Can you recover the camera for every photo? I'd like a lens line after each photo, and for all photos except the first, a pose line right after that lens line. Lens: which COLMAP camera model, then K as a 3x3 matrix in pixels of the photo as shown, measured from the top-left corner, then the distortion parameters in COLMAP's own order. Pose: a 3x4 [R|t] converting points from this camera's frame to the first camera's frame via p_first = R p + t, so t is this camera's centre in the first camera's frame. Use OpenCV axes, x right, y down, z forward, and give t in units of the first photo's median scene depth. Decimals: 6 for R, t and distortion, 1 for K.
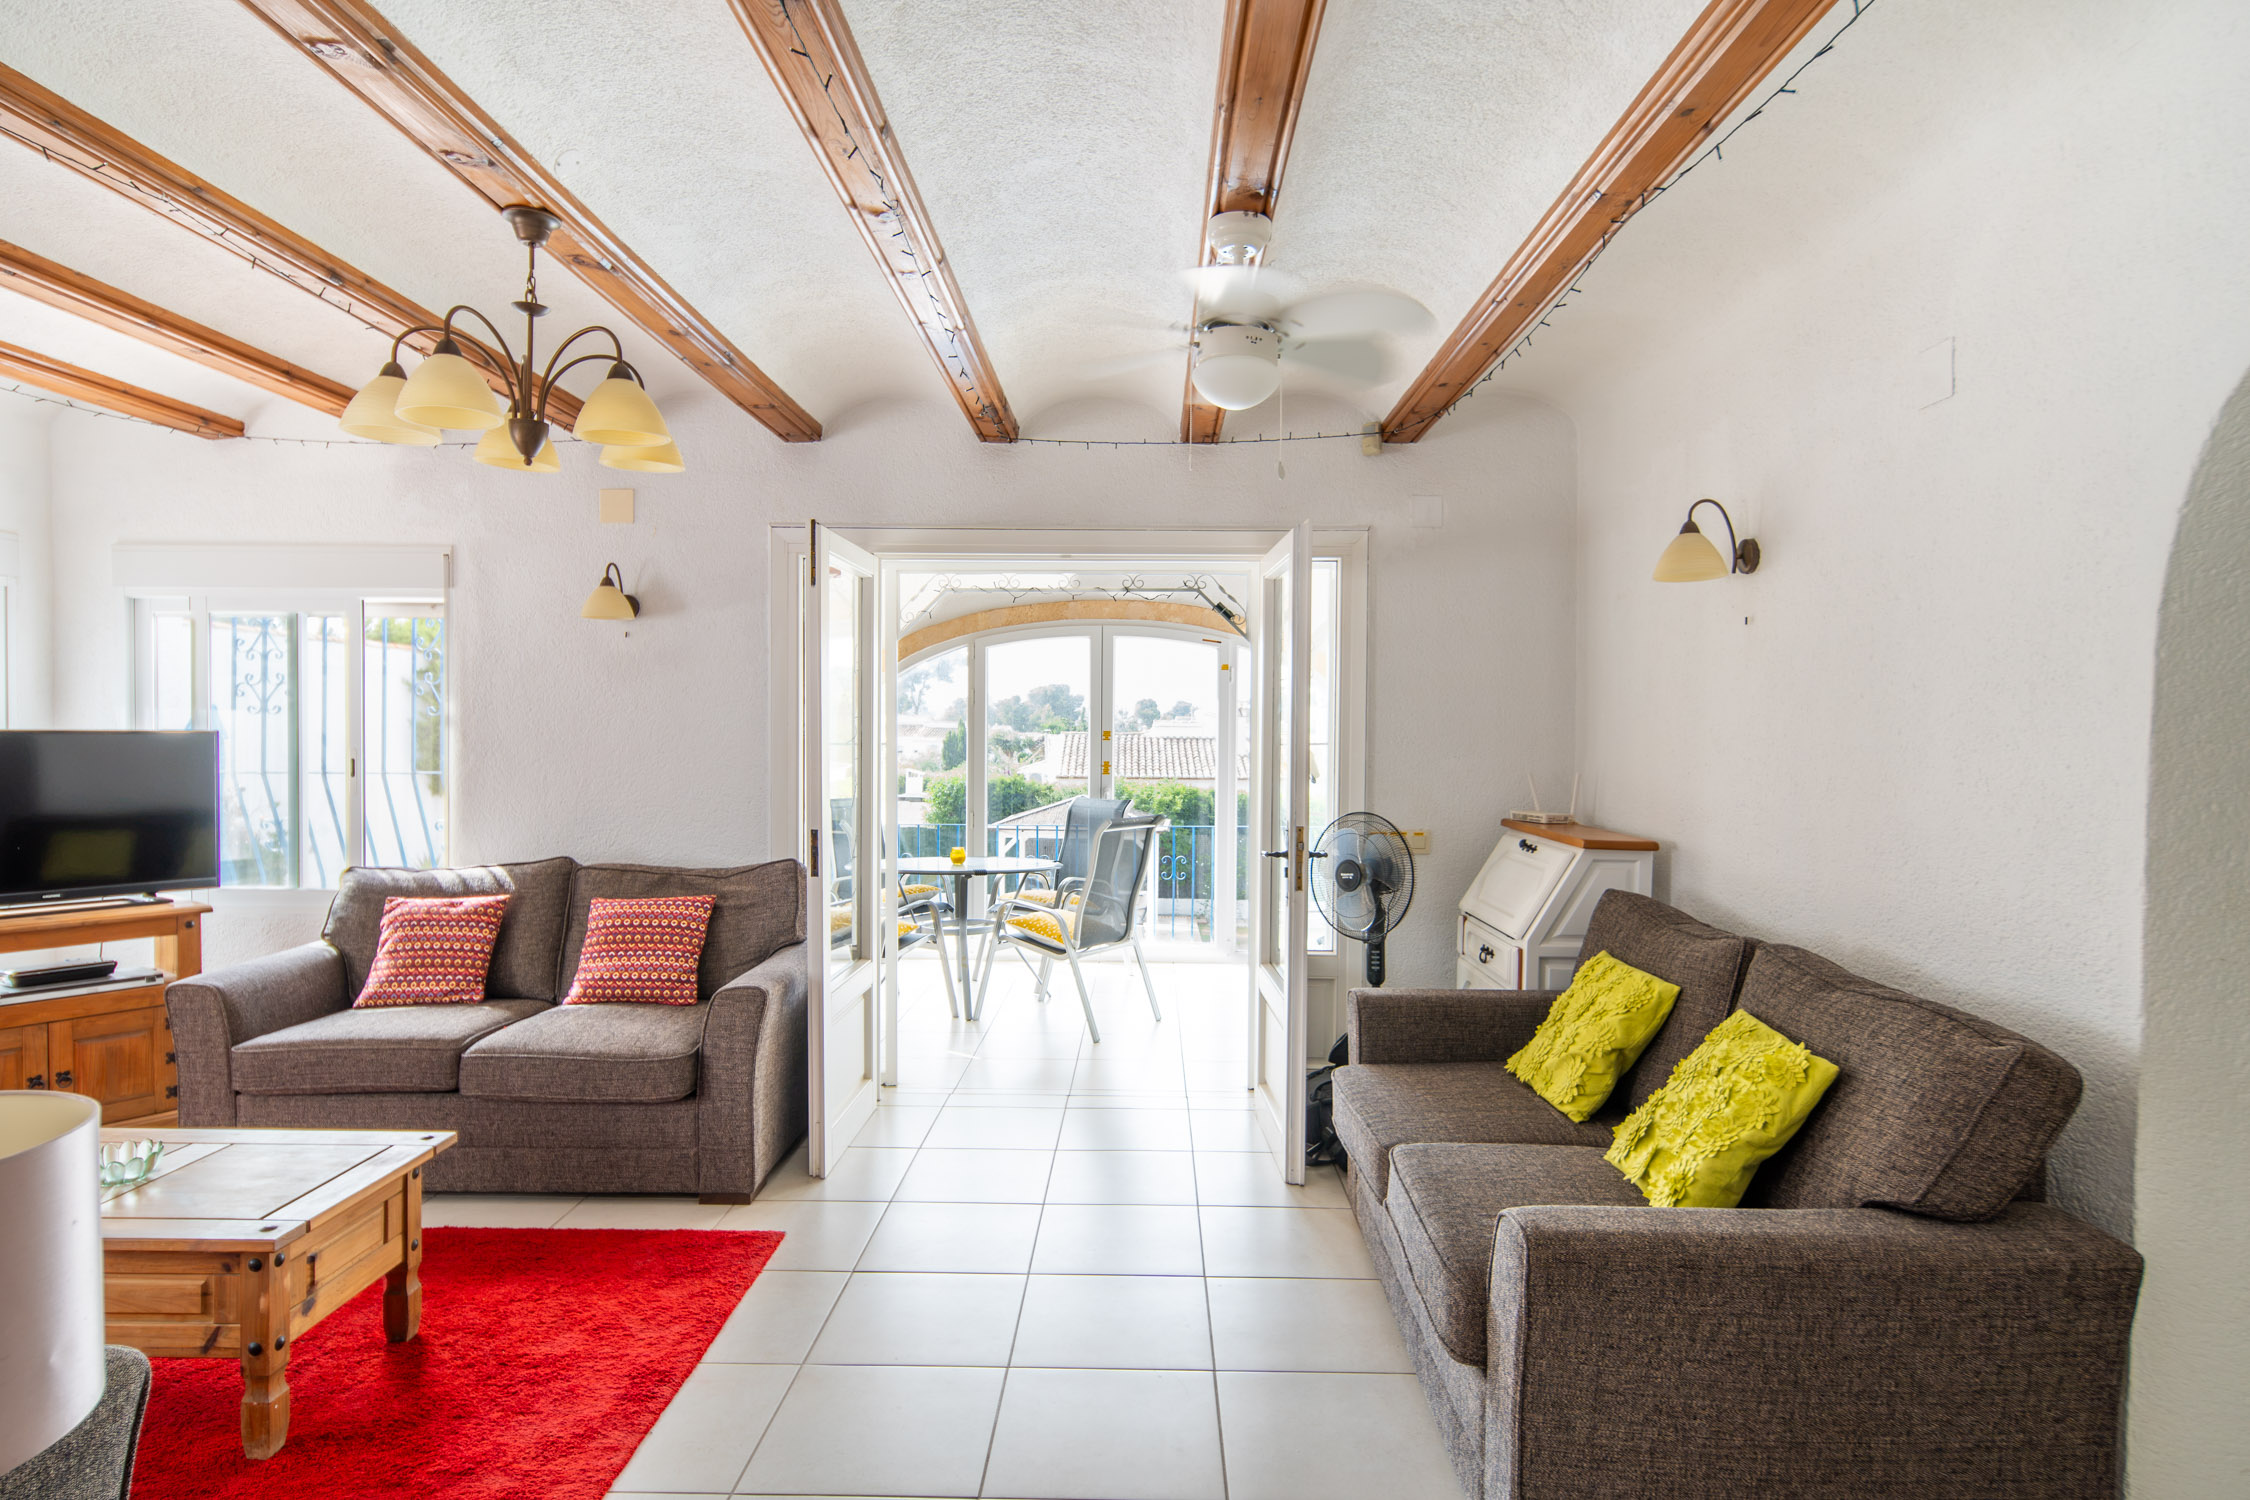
lens RADIAL K [[1206.1, 0, 1129.2], [0, 1206.1, 751.1], [0, 0, 1]] dist [-0.005122, 0.001343]
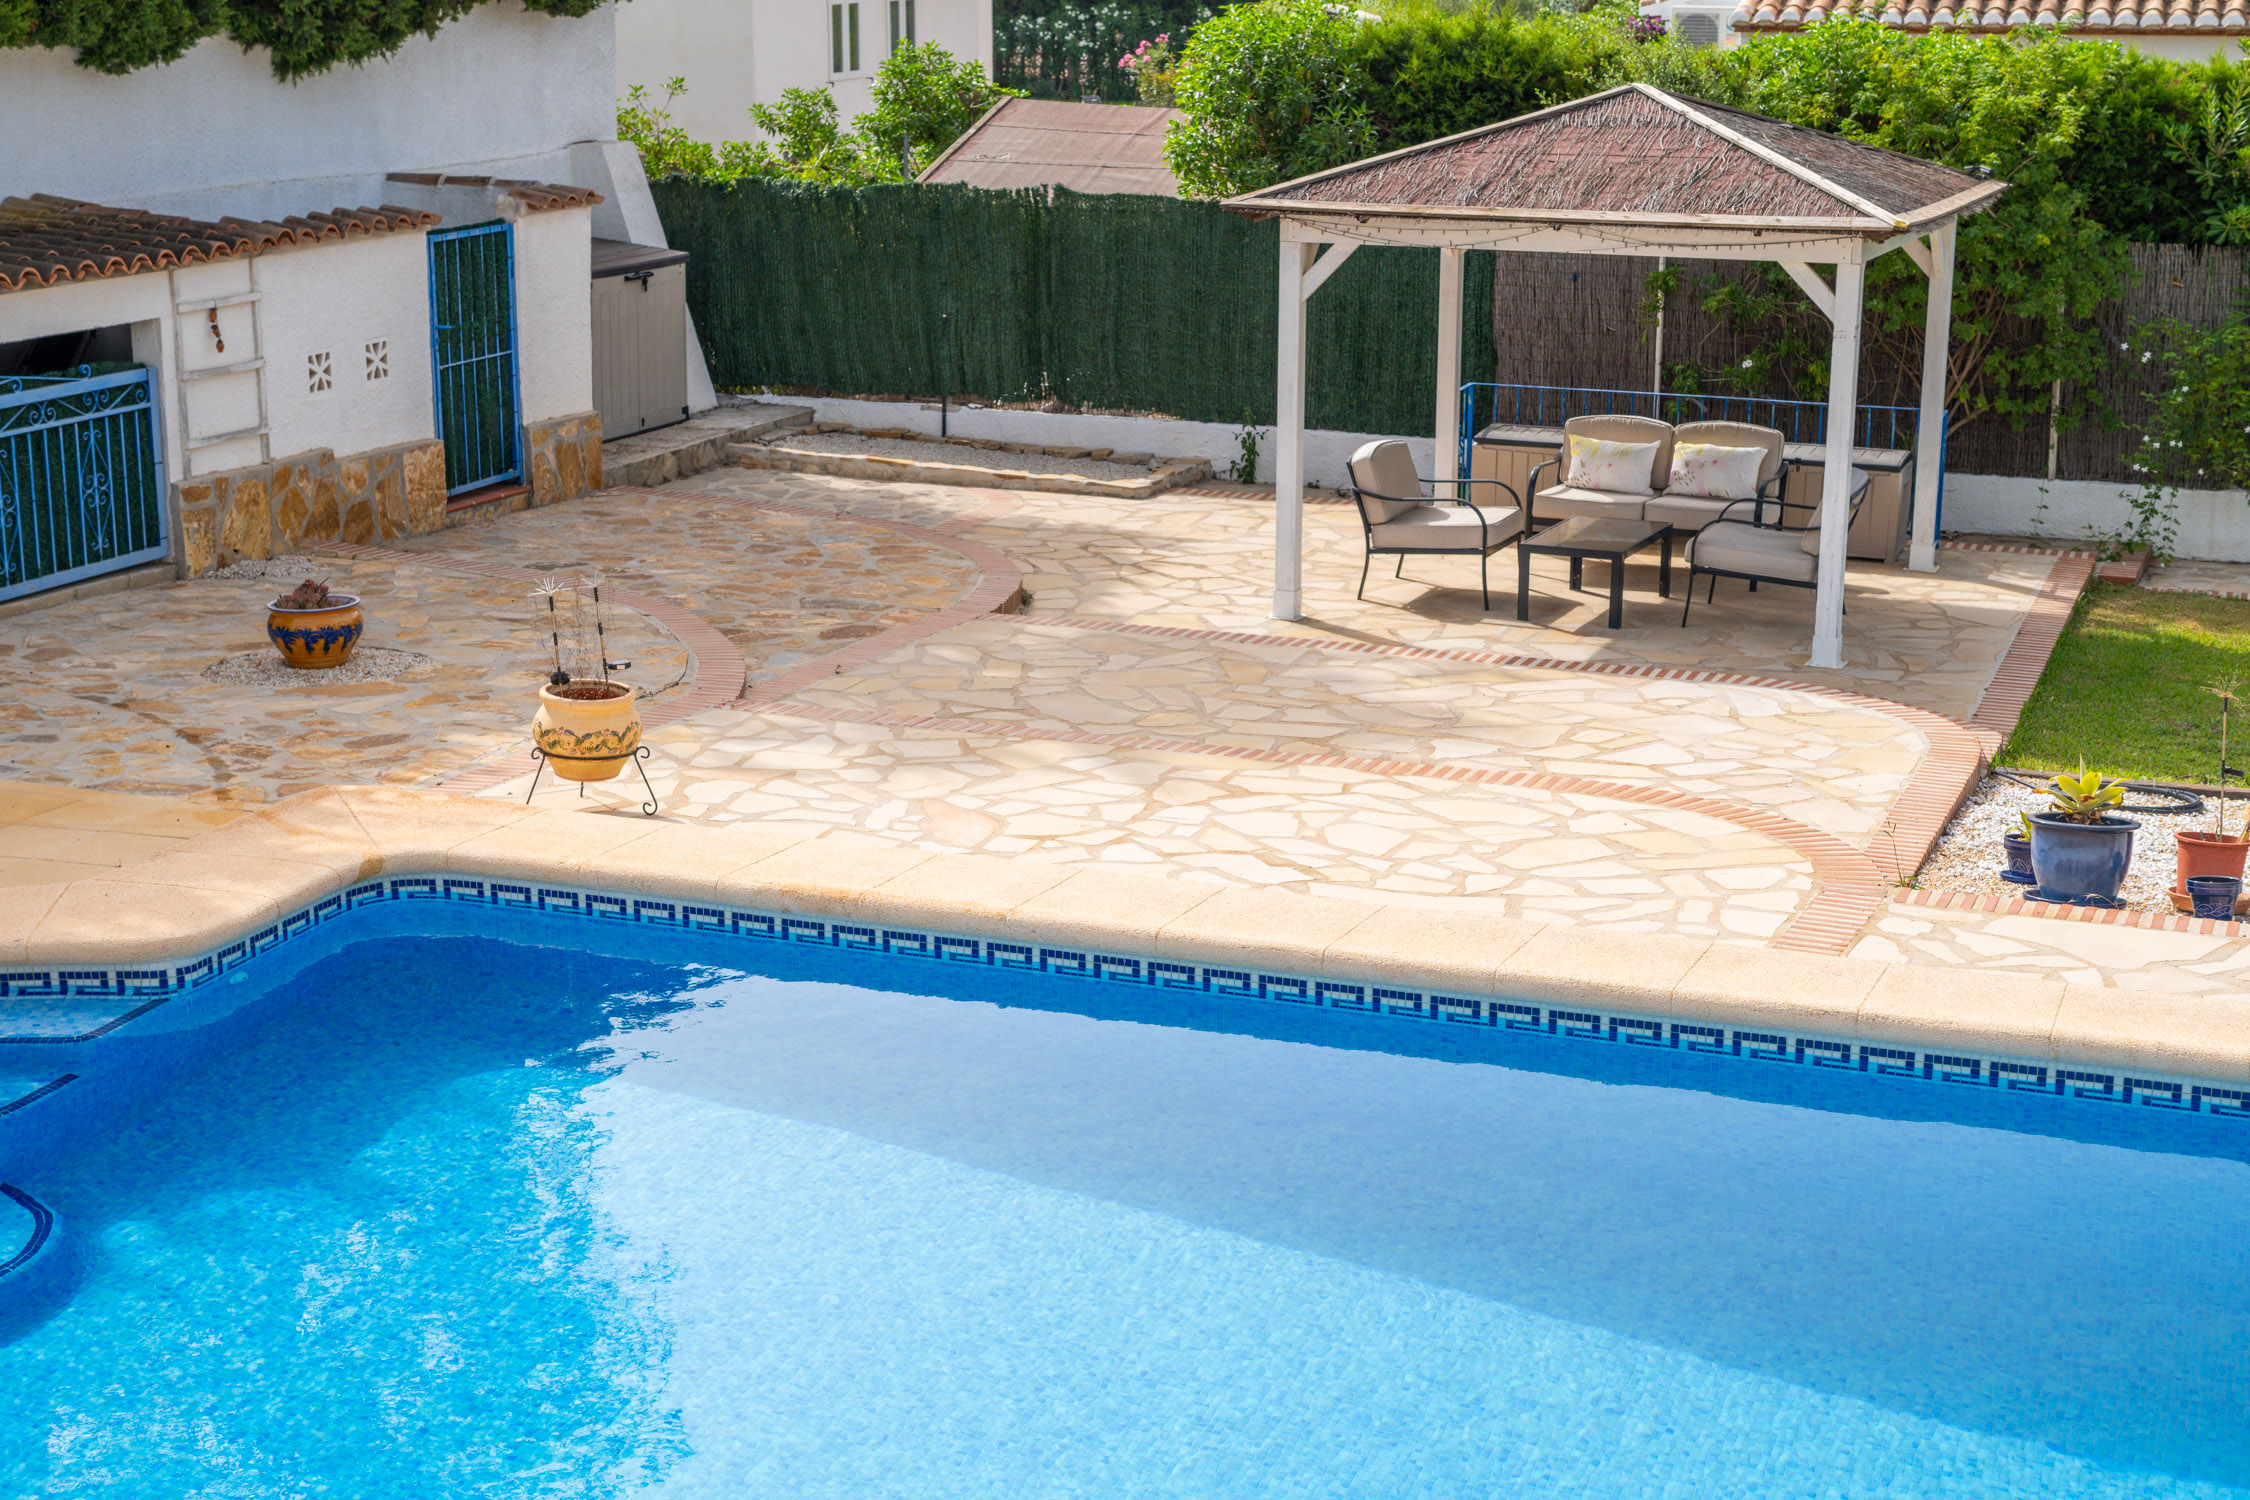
lens RADIAL K [[3268.9, 0, 1119.8], [0, 3268.9, 757.7], [0, 0, 1]] dist [0.003435, -0.057759]
pose [[0.941161, 0.073498, -0.329869, 0.609763], [0.005355, 0.972700, 0.232004, 0.078875], [0.337915, -0.220120, 0.915074, 1.651126]]
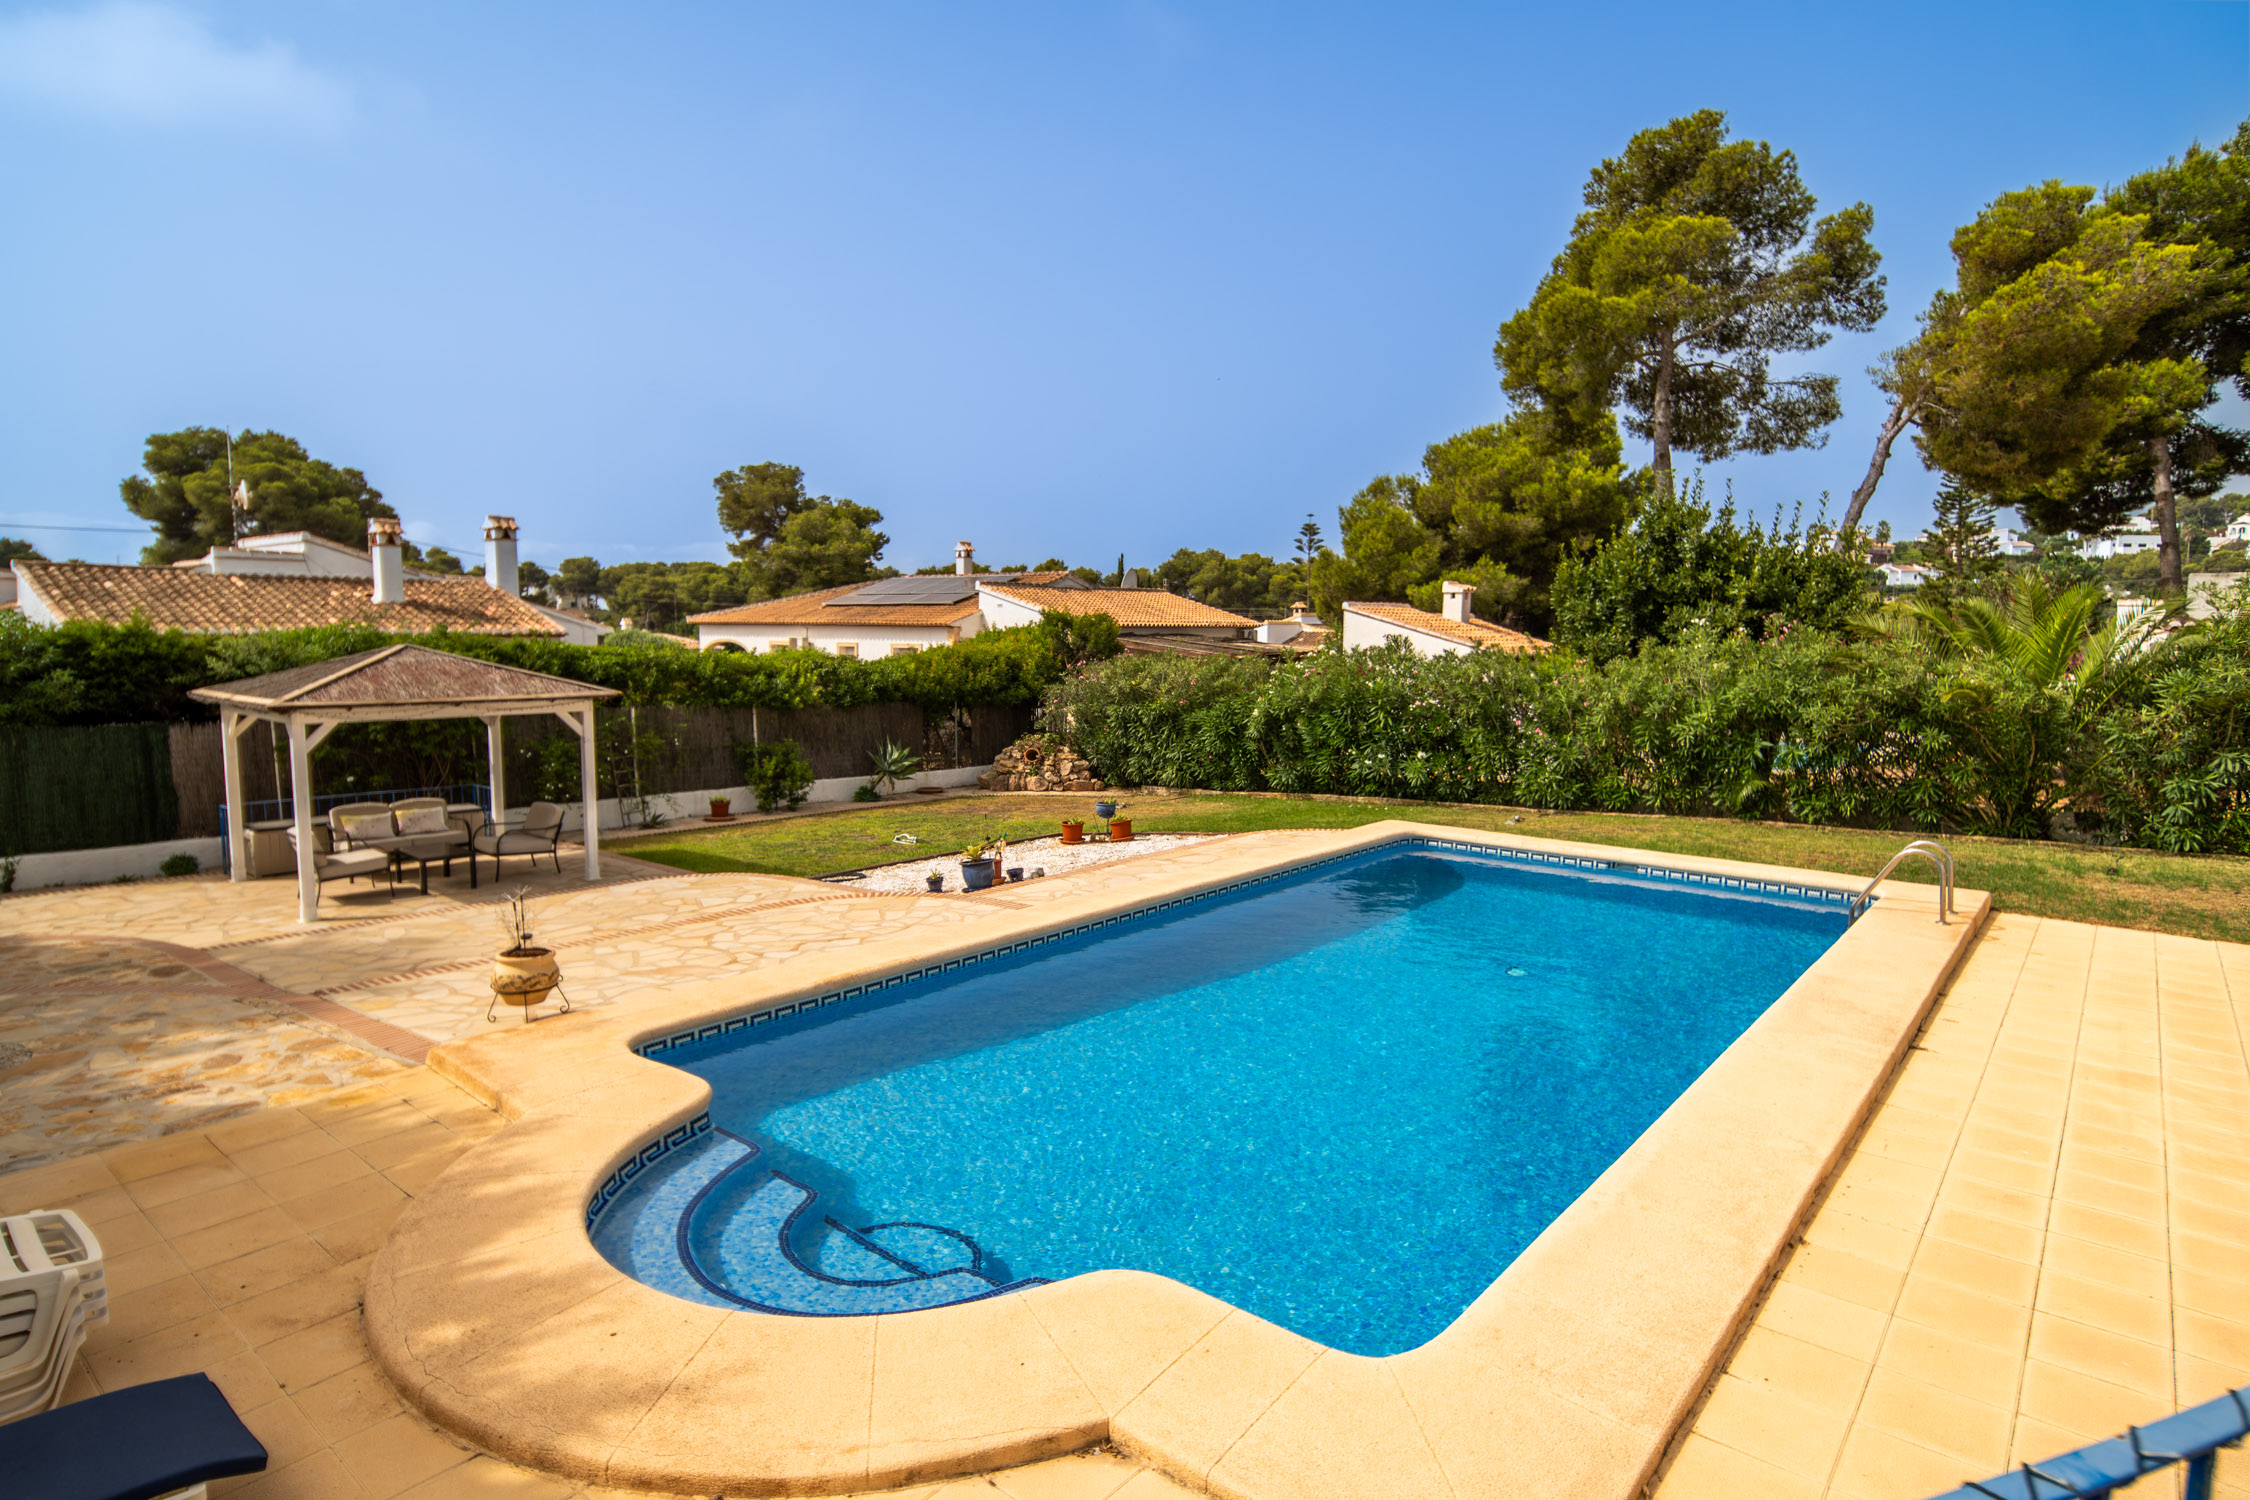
lens RADIAL K [[1206.1, 0, 1129.2], [0, 1206.1, 751.1], [0, 0, 1]] dist [-0.005122, 0.001343]
pose [[0.626163, -0.084700, 0.775078, -1.604916], [0.009997, 0.994872, 0.100643, 0.196097], [-0.779628, -0.055271, 0.623799, 2.264912]]
